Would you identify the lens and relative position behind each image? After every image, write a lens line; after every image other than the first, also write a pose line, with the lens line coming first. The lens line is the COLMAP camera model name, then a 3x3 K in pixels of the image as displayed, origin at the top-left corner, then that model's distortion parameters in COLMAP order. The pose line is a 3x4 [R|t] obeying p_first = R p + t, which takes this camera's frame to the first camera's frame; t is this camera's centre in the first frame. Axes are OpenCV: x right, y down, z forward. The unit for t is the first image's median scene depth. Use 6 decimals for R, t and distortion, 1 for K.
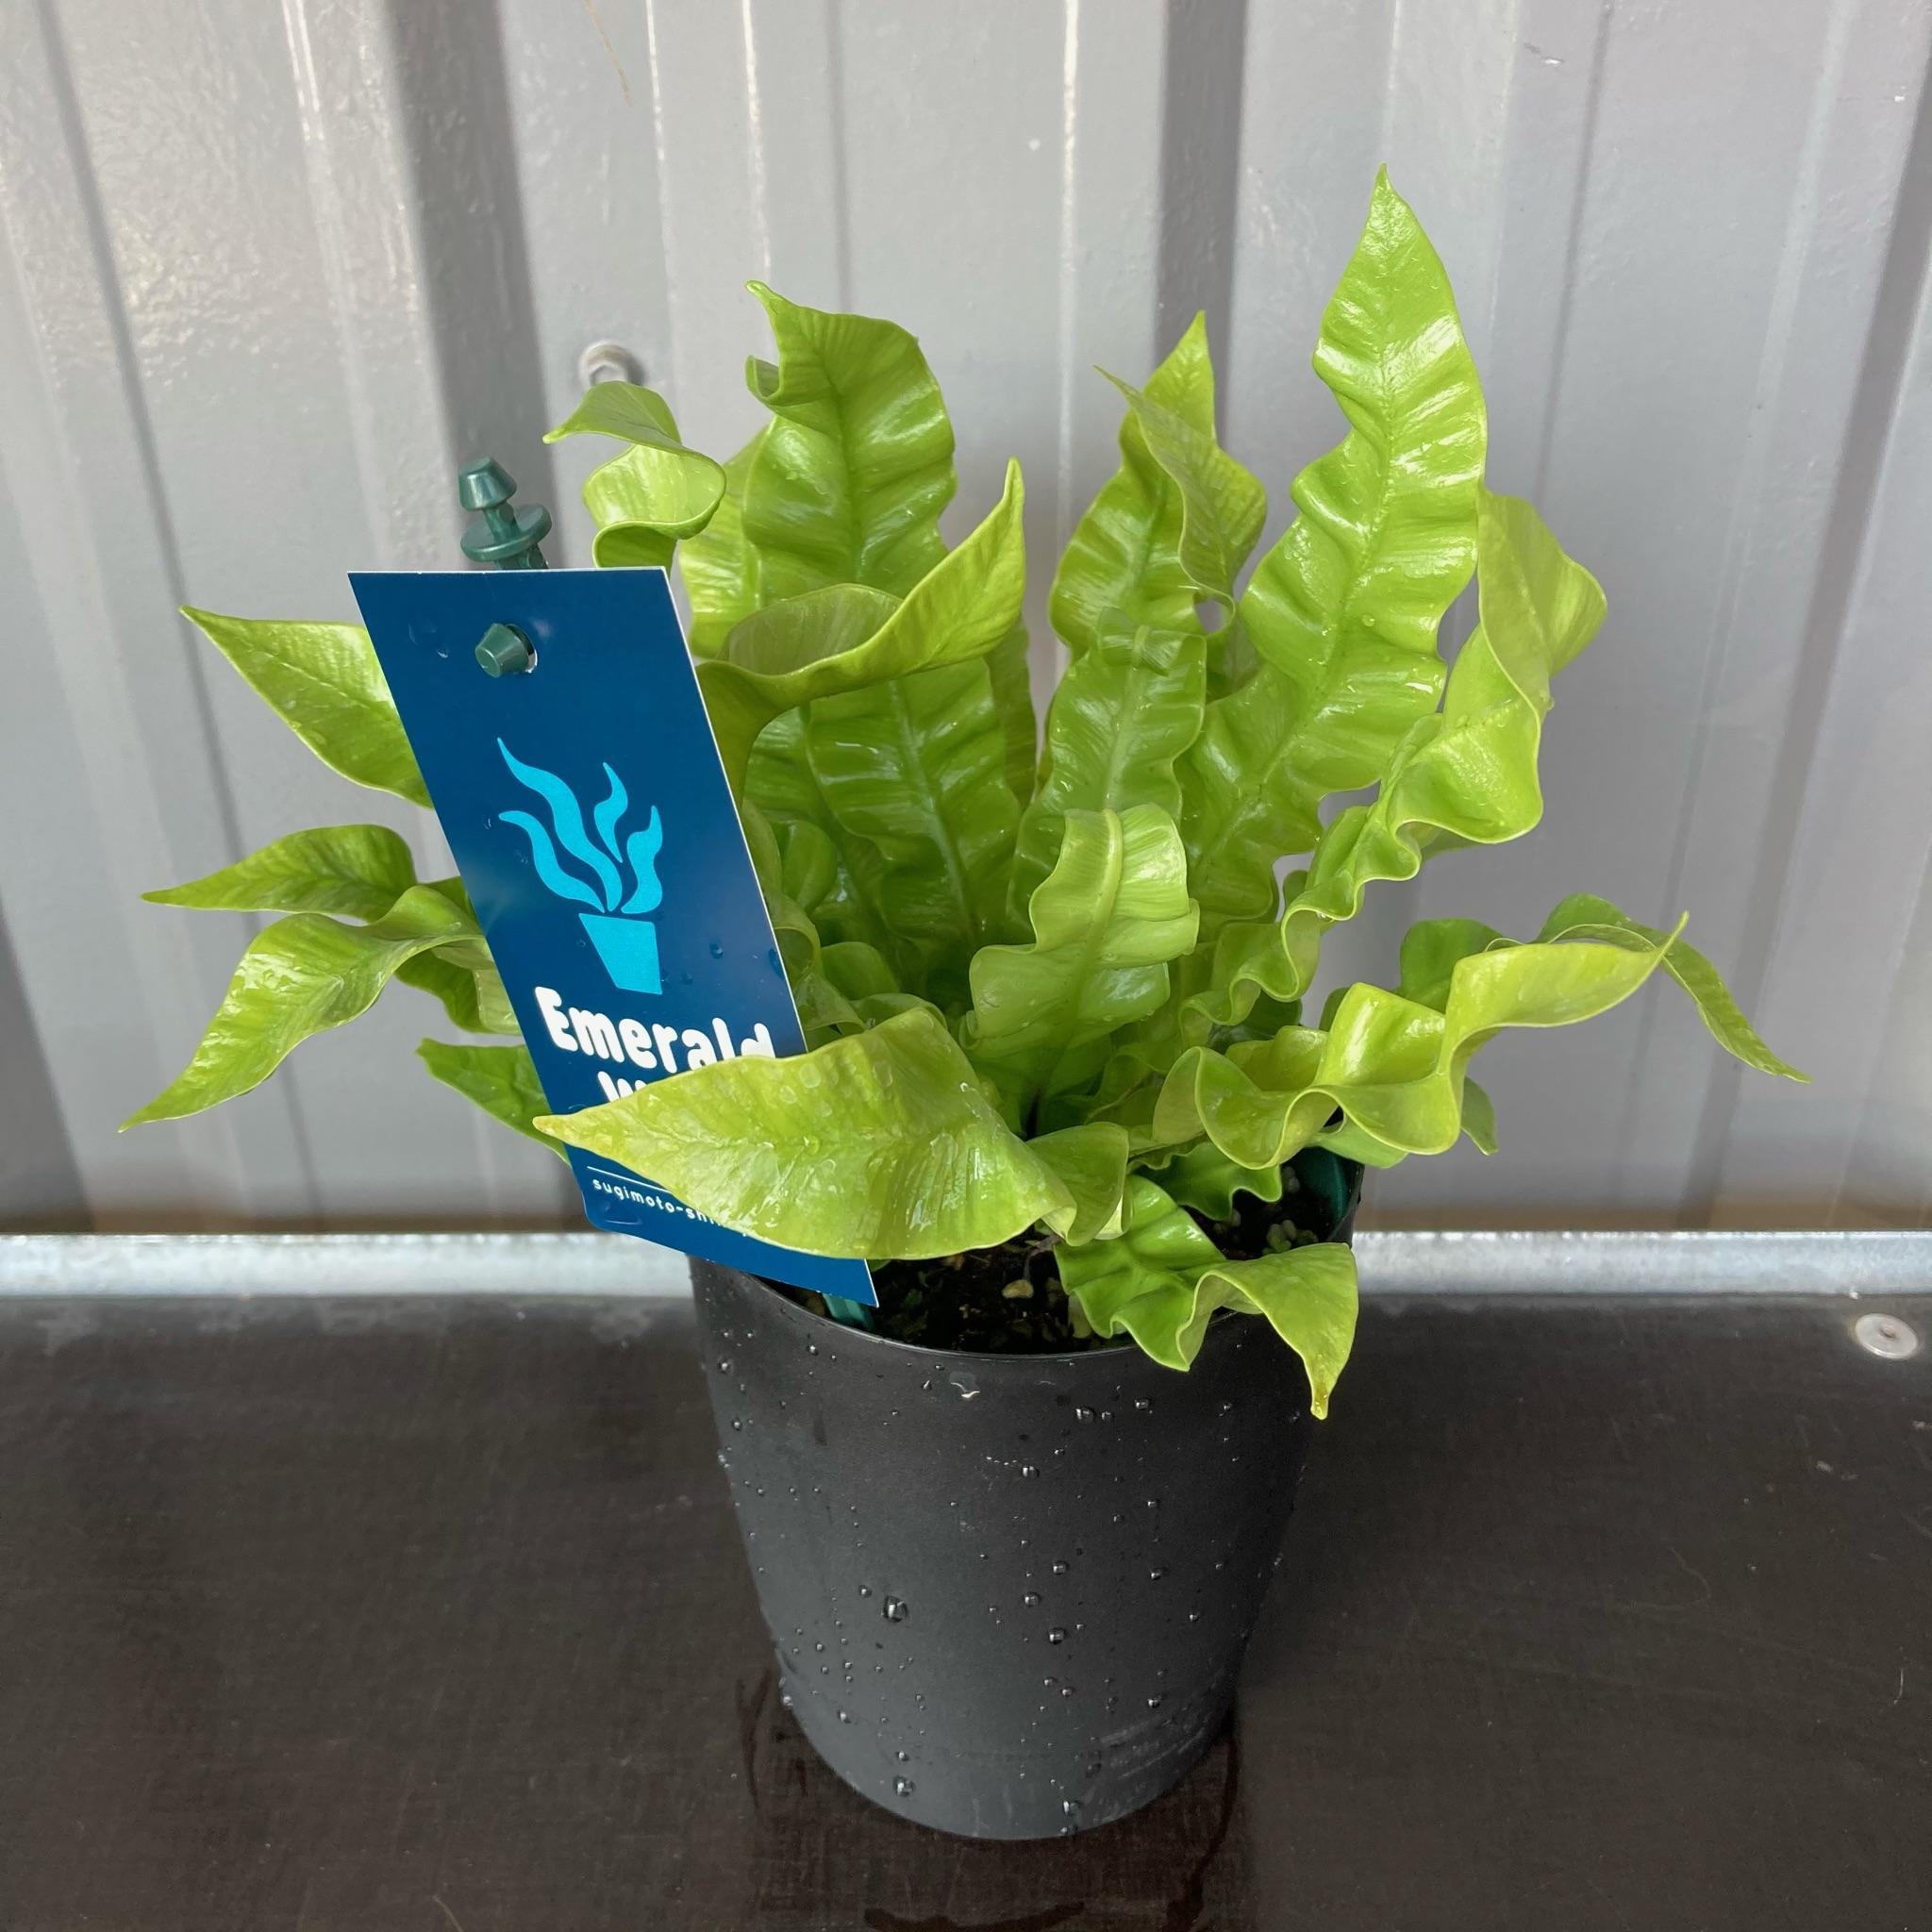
lens RADIAL K [[2149.9, 0, 992.6], [0, 2149.9, 984.4], [0, 0, 1]] dist [0.002654, 0.000000]
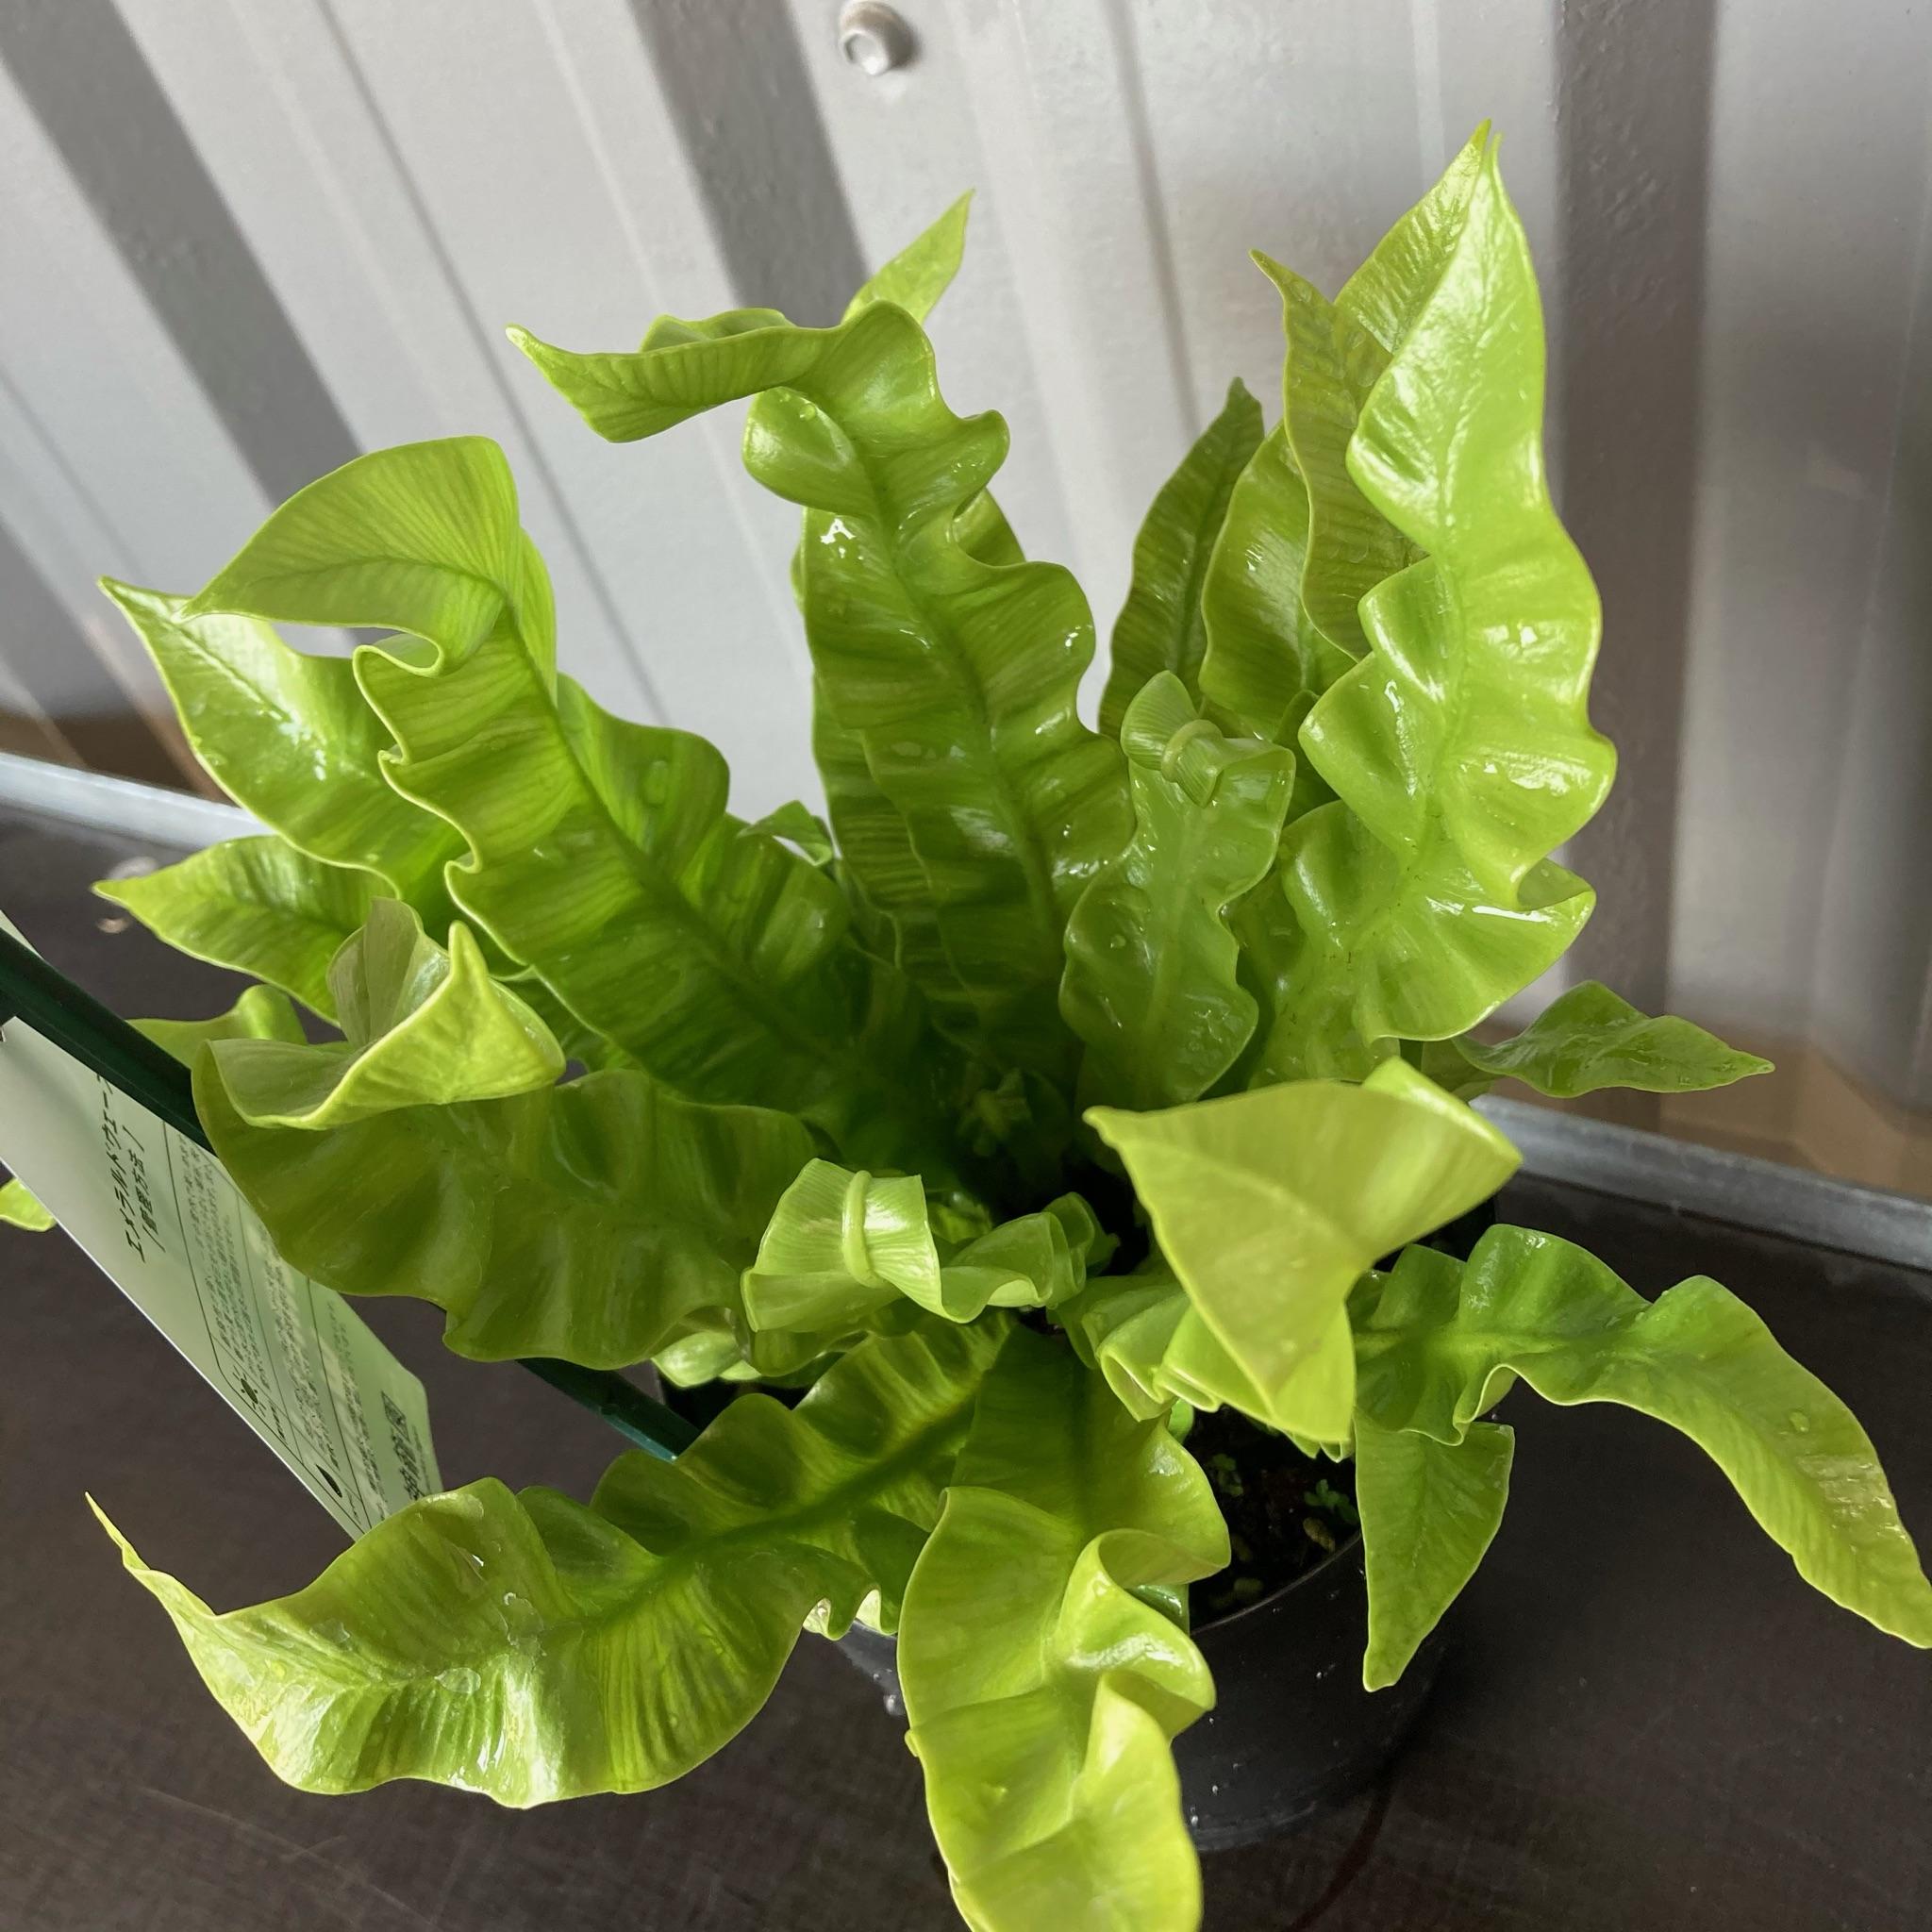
lens RADIAL K [[2149.9, 0, 967.5], [0, 2149.9, 960.6], [0, 0, 1]] dist [0.002654, 0.000000]
pose [[0.887434, 0.208993, -0.410833, 0.204848], [-0.044889, 0.926251, 0.374225, -0.234884], [0.458745, -0.313658, 0.831367, 0.243759]]
